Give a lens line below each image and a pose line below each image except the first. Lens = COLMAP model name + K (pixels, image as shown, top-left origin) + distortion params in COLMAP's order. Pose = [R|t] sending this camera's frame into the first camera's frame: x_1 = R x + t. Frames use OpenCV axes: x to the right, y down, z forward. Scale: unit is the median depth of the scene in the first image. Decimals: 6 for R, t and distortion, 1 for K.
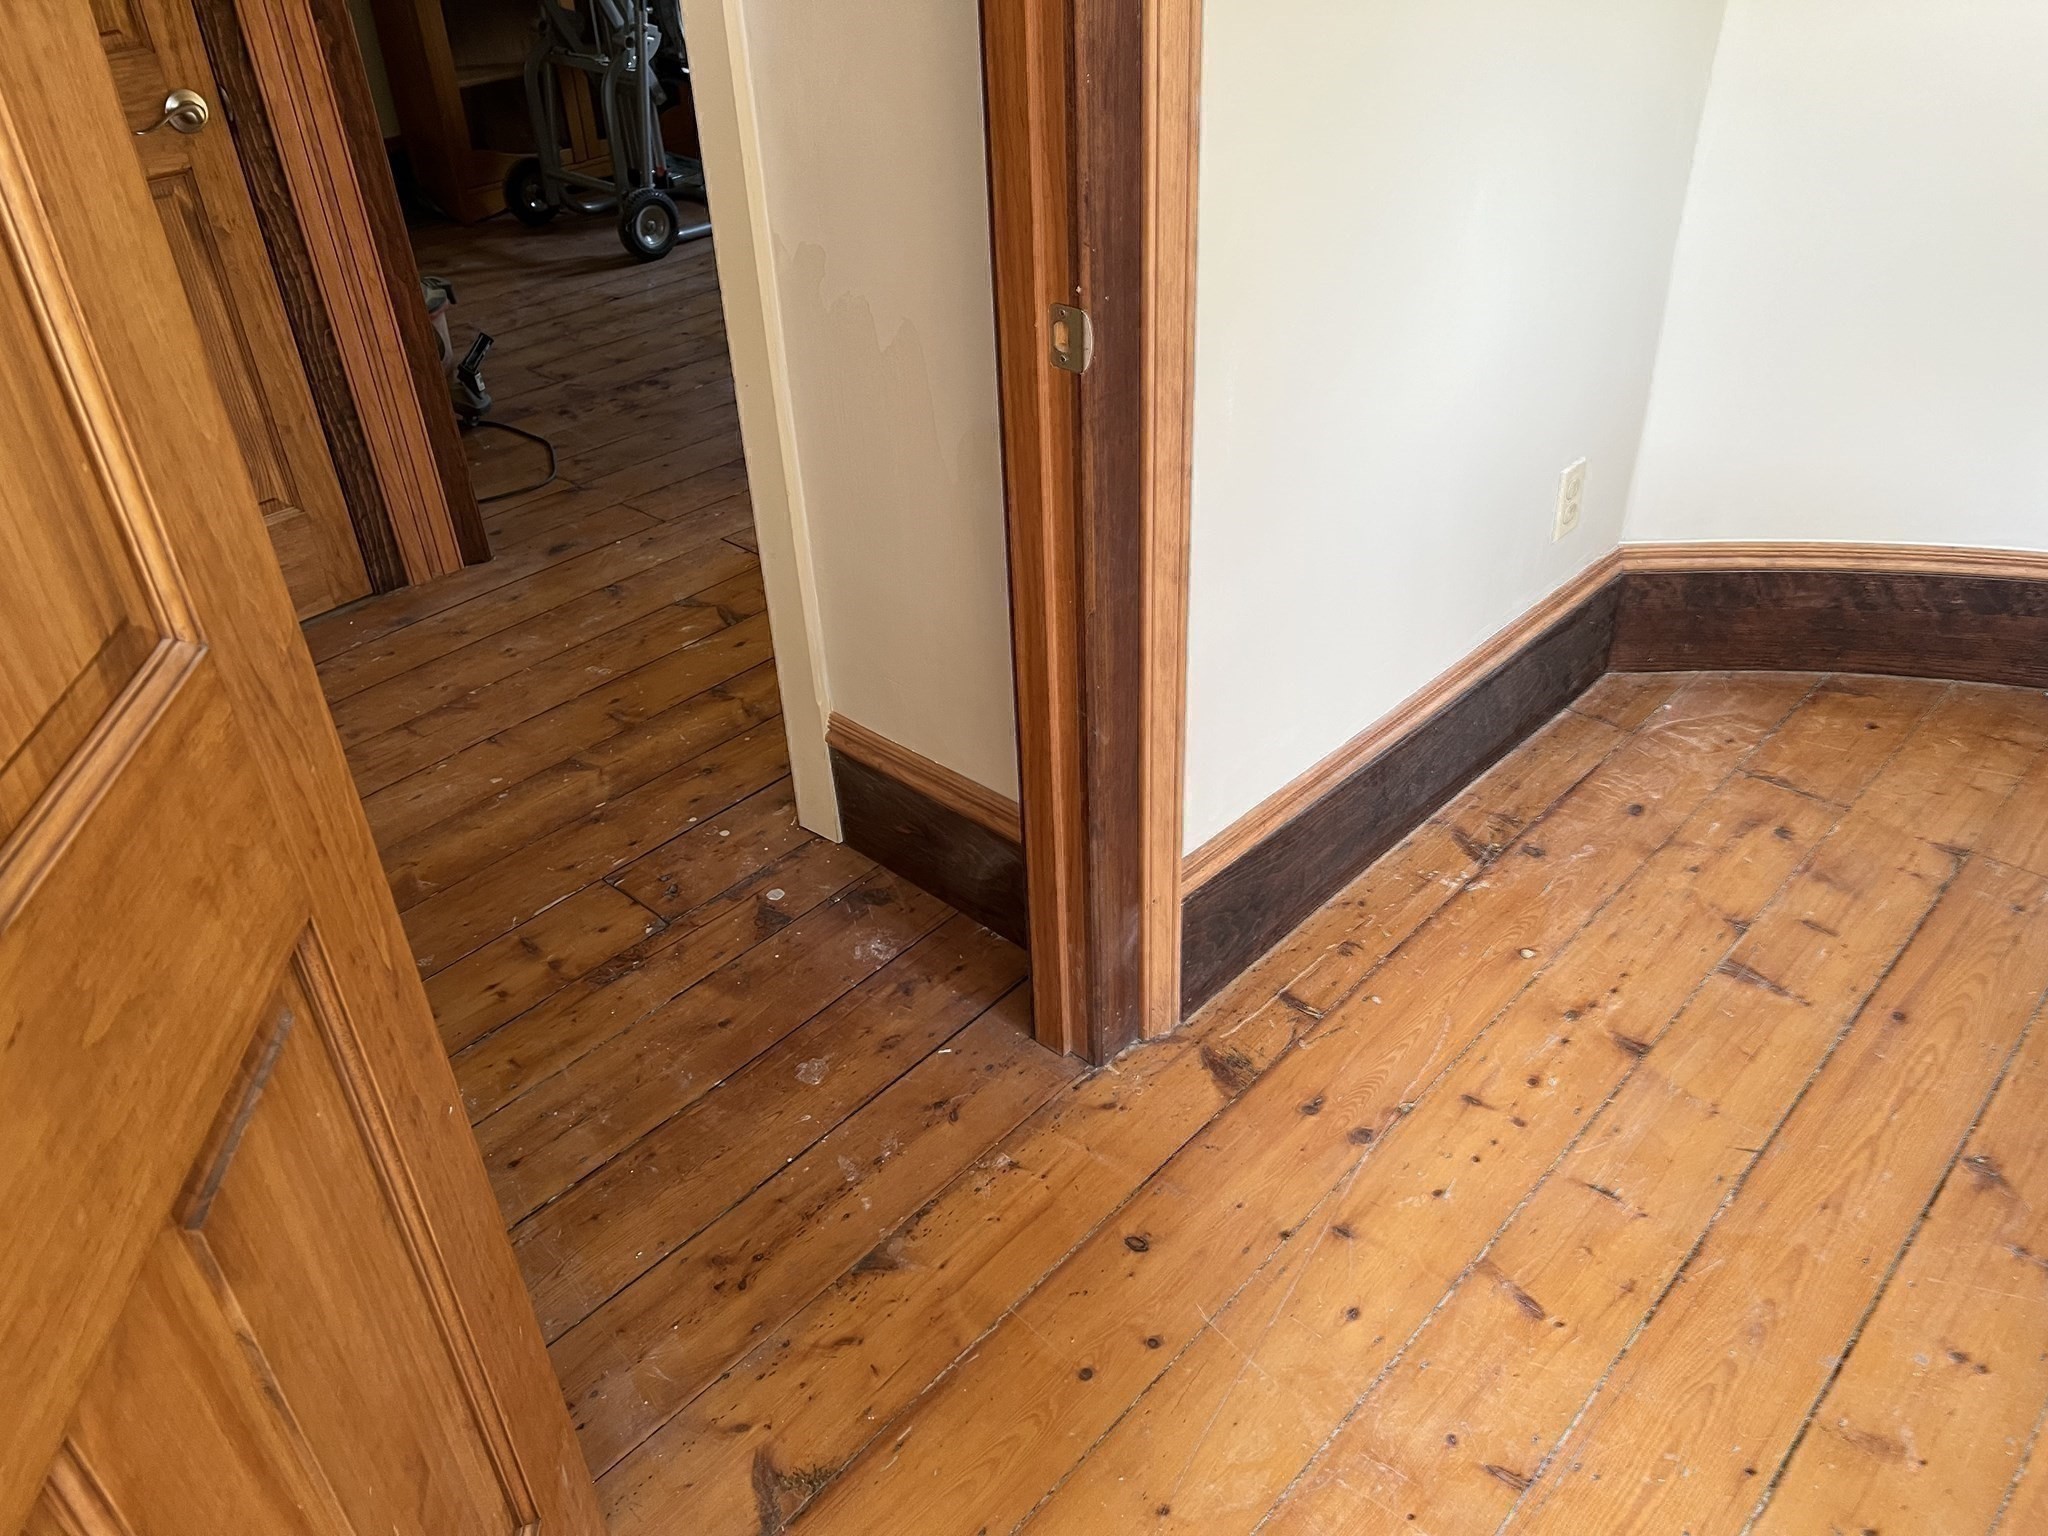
lens RADIAL K [[1545.2, 0, 1024.5], [0, 1545.2, 768.3], [0, 0, 1]] dist [0.052994, -0.067160]
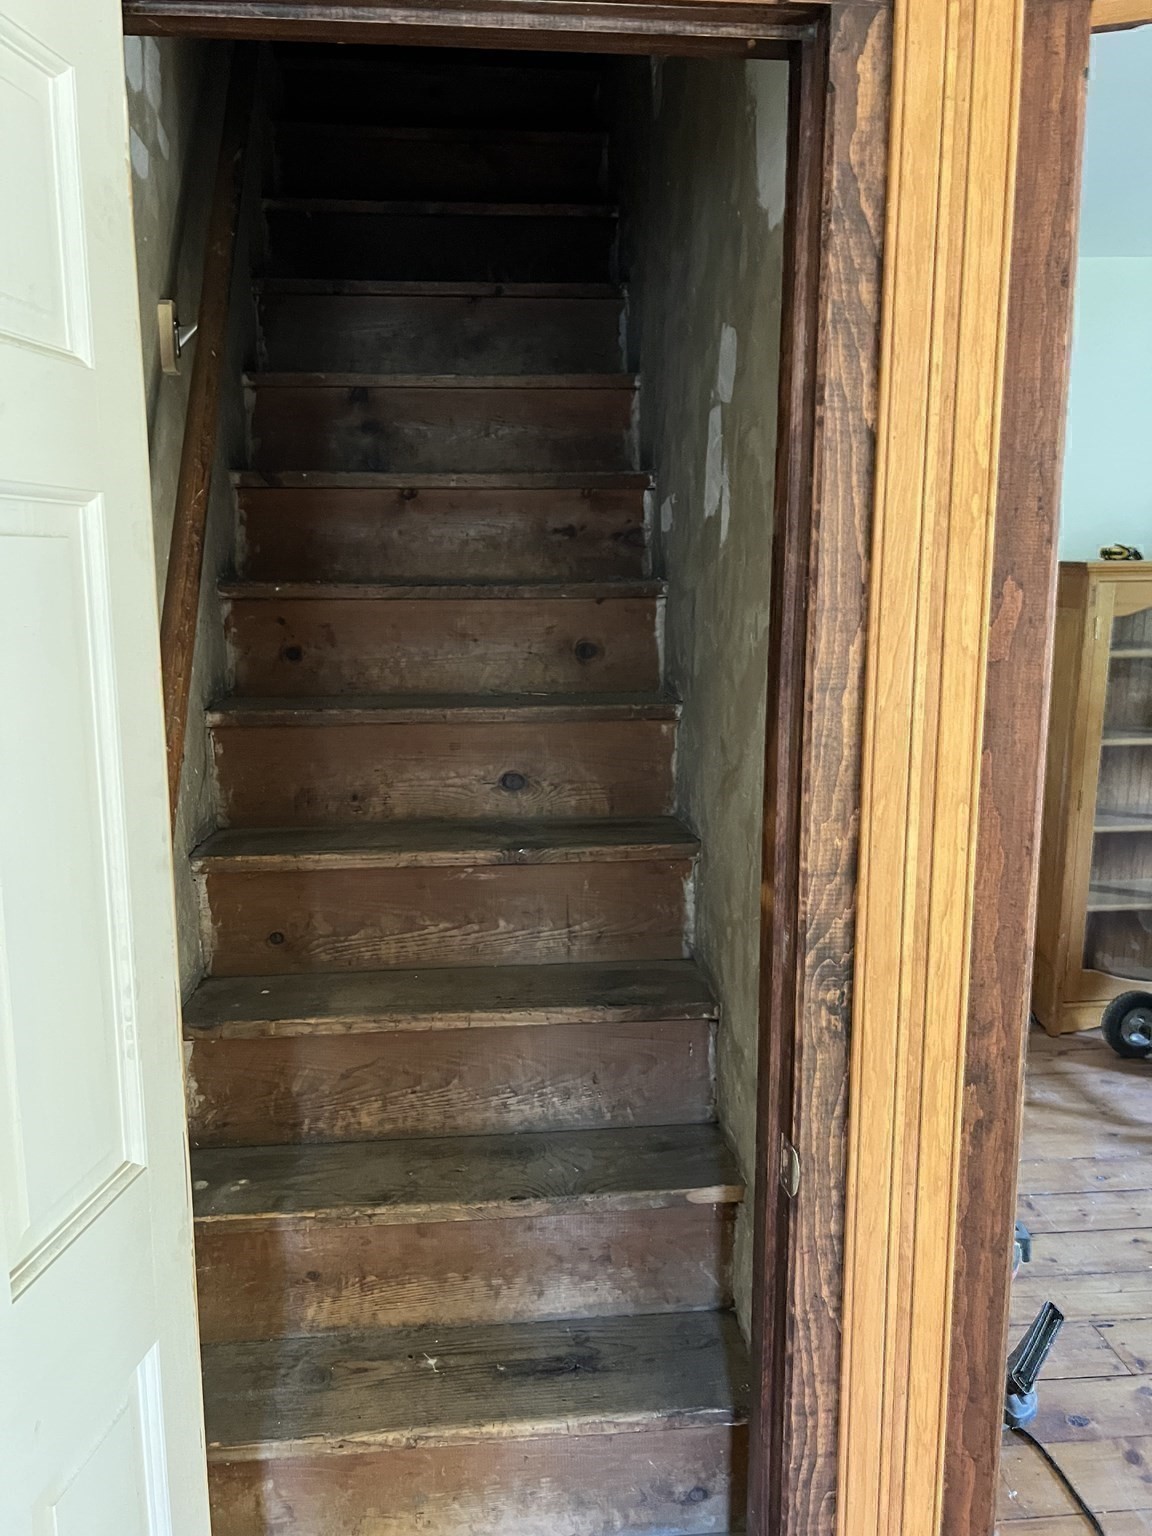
lens RADIAL K [[1158.9, 0, 574.1], [0, 1158.9, 767.2], [0, 0, 1]] dist [0.052994, -0.067160]
pose [[0.750373, 0.155503, -0.642464, -0.199339], [-0.391860, 0.887383, -0.242892, -0.283027], [0.532341, 0.434016, 0.726804, 0.357247]]
